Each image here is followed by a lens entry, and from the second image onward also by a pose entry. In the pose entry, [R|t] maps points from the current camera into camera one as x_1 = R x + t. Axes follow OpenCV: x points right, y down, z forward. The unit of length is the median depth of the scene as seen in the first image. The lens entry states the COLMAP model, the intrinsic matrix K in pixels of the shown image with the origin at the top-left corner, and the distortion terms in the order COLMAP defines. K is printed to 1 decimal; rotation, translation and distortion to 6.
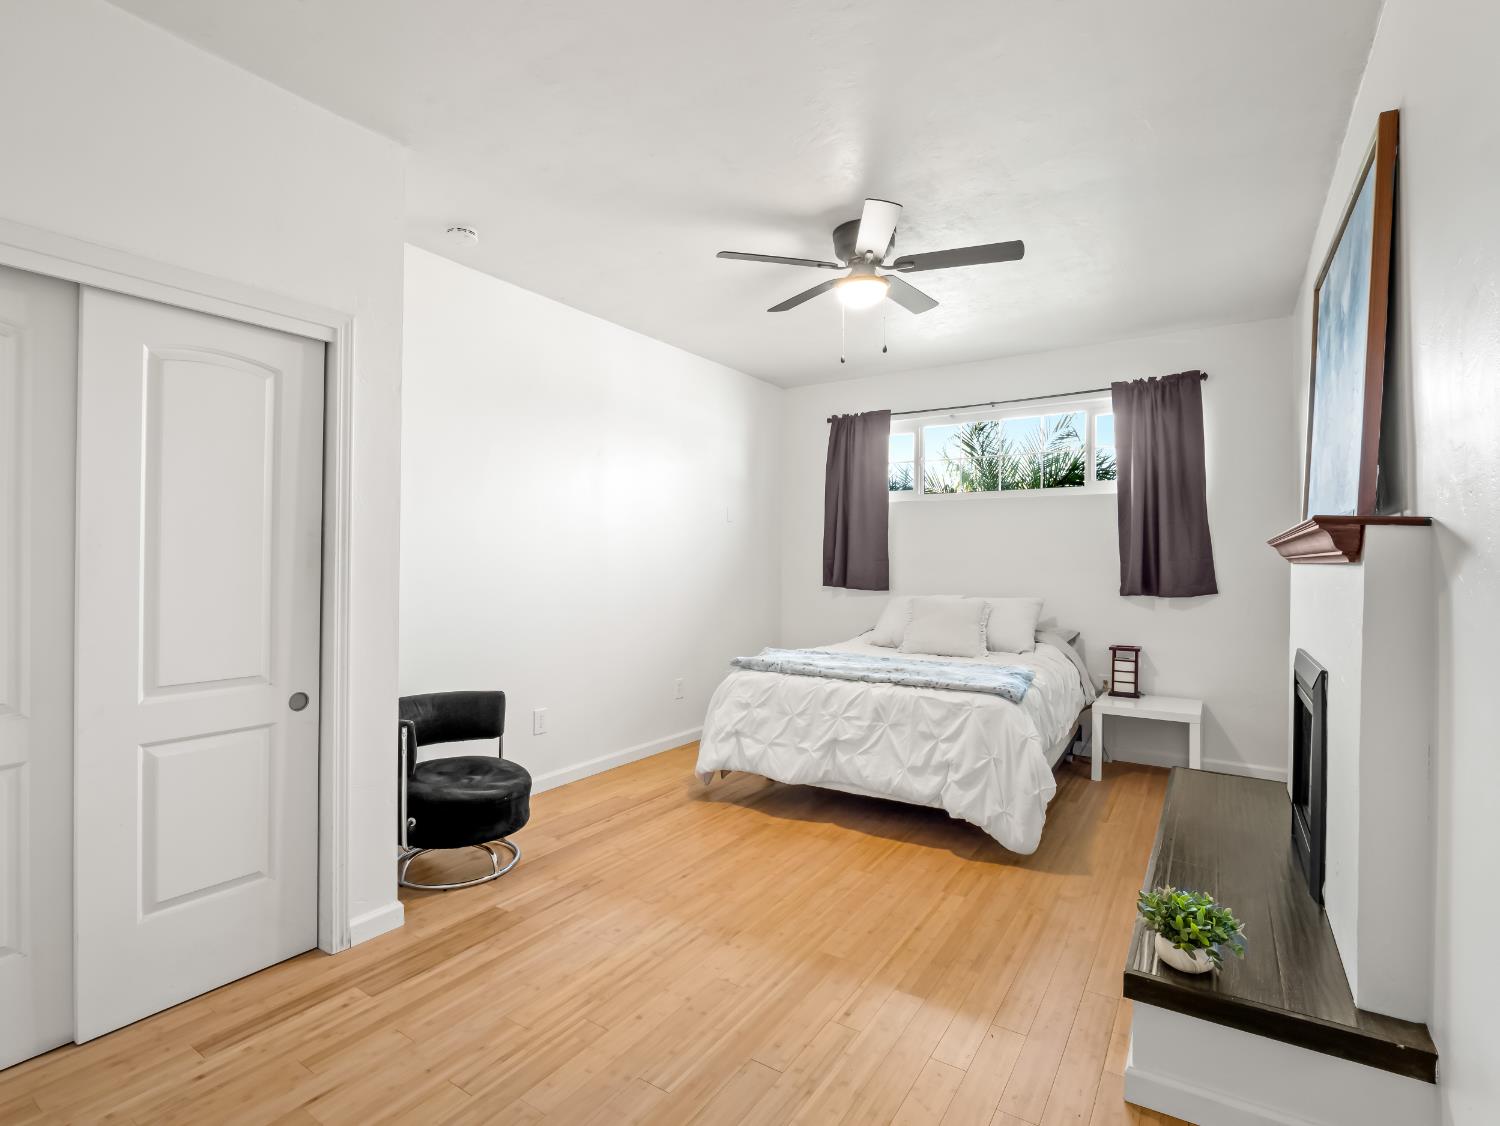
lens RADIAL K [[743.9, 0, 745.6], [0, 743.9, 556.3], [0, 0, 1]] dist [-0.002401, -0.000492]
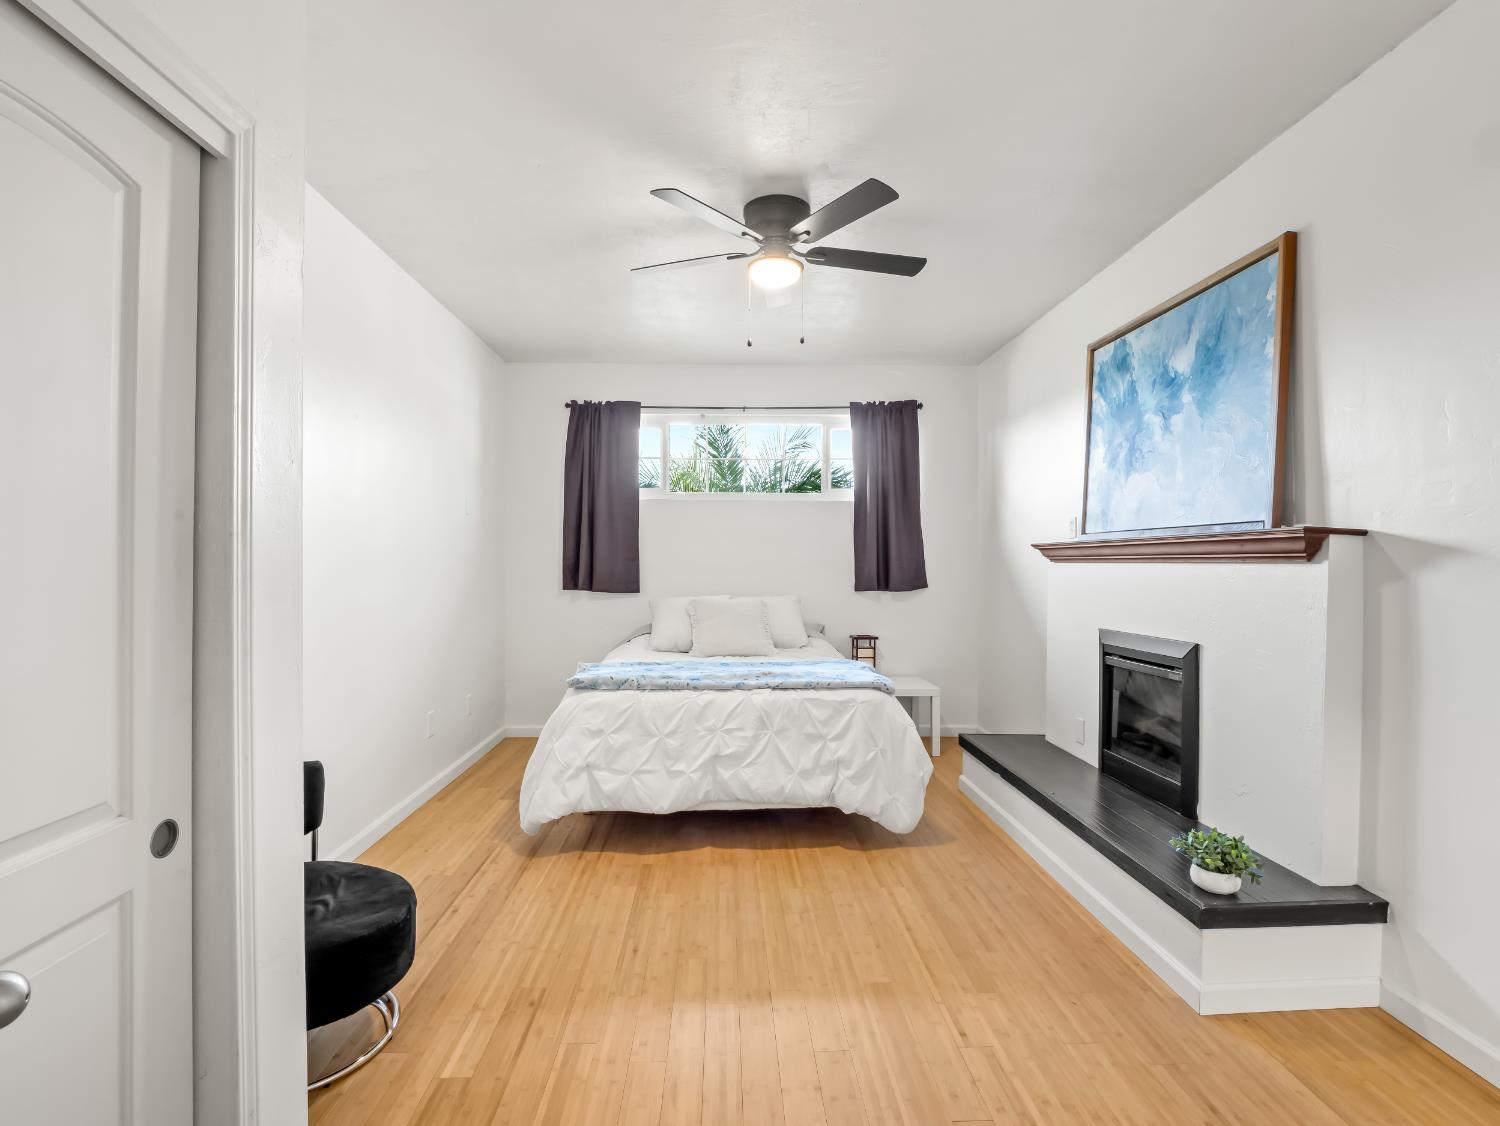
lens RADIAL K [[740.2, 0, 746.8], [0, 740.2, 568.0], [0, 0, 1]] dist [-0.010724, 0.000025]
pose [[0.815848, -0.009054, 0.578196, -0.370210], [0.000078, 0.999879, 0.015546, -0.000245], [-0.578267, -0.012638, 0.815750, 0.230466]]
